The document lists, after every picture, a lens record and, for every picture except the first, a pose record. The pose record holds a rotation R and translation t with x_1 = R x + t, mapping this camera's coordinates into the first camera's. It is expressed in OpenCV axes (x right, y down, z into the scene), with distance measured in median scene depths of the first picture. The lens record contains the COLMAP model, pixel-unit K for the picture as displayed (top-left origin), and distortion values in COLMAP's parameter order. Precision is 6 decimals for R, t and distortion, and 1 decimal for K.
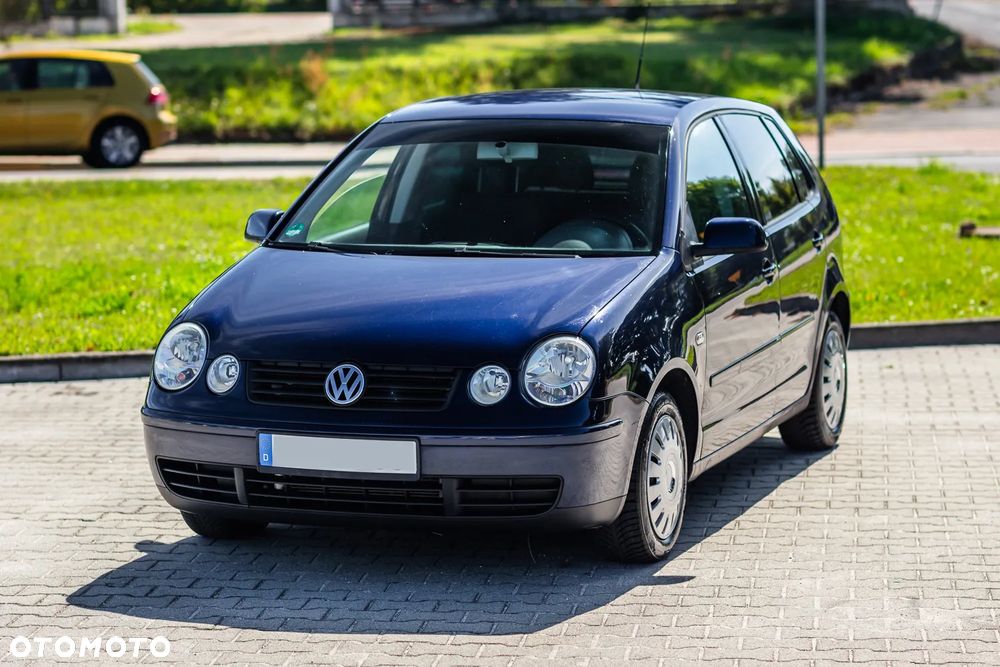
lens RADIAL K [[3047.3, 0, 540.3], [0, 3047.3, 332.6], [0, 0, 1]] dist [0.127860, -1.537436]
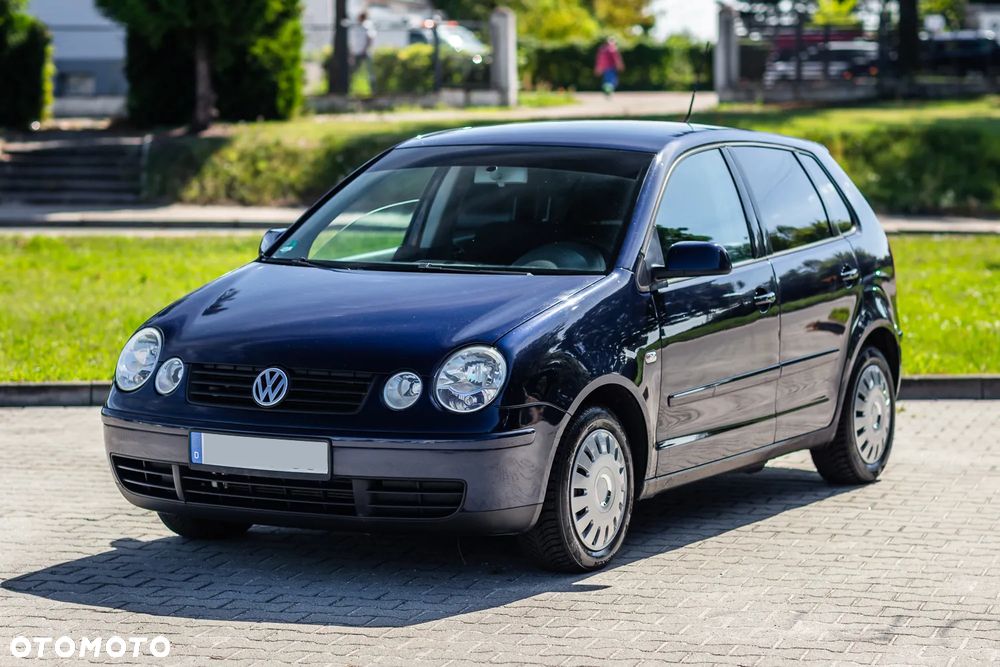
lens RADIAL K [[3047.3, 0, 540.3], [0, 3047.3, 332.6], [0, 0, 1]] dist [0.127860, -1.537436]
pose [[0.986446, 0.023154, -0.162442, 0.189231], [-0.027853, 0.999255, -0.026711, 0.022873], [0.161702, 0.030873, 0.986357, -0.013320]]
